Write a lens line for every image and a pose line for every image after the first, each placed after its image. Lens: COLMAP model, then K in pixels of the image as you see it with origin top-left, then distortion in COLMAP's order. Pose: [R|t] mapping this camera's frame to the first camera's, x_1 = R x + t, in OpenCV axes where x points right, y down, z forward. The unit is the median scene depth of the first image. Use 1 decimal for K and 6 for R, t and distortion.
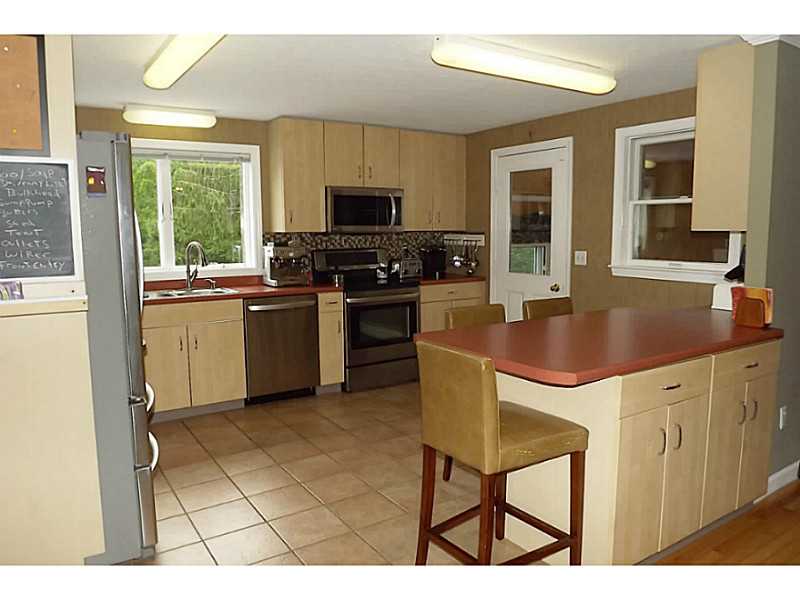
lens RADIAL K [[579.8, 0, 399.3], [0, 579.8, 302.7], [0, 0, 1]] dist [-0.048947, -0.007008]
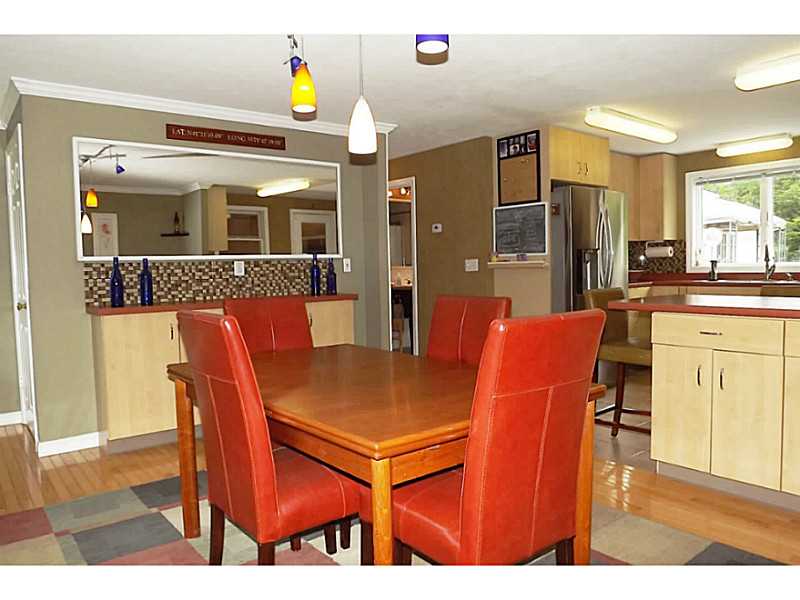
lens RADIAL K [[579.8, 0, 397.7], [0, 579.8, 300.6], [0, 0, 1]] dist [-0.048947, -0.007008]
pose [[0.095447, 0.066346, -0.993221, 0.671822], [-0.104187, 0.992962, 0.056316, 0.029112], [0.989967, 0.098106, 0.101688, 0.083533]]
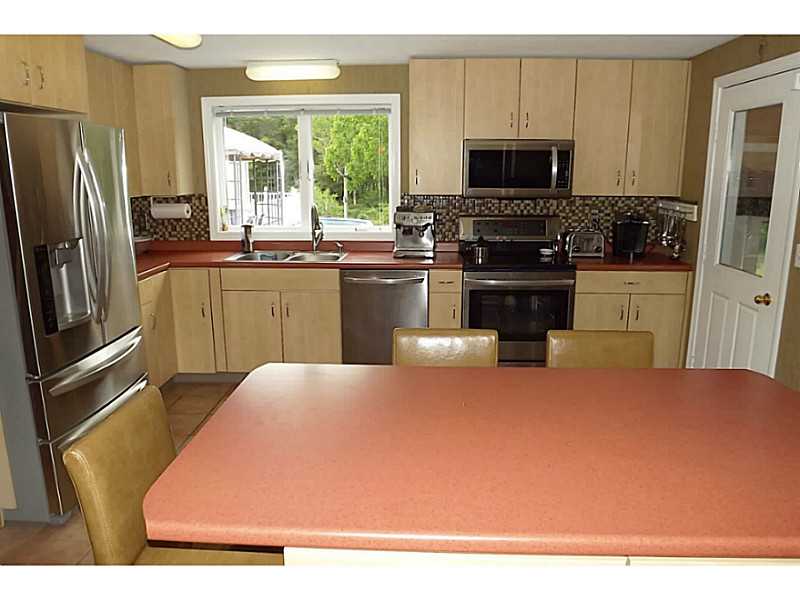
lens RADIAL K [[579.8, 0, 402.0], [0, 579.8, 300.2], [0, 0, 1]] dist [-0.048947, -0.007008]
pose [[0.810968, 0.133430, -0.569673, 0.278876], [-0.080247, 0.989814, 0.117598, -0.059942], [0.579561, -0.049654, 0.813415, 0.252672]]
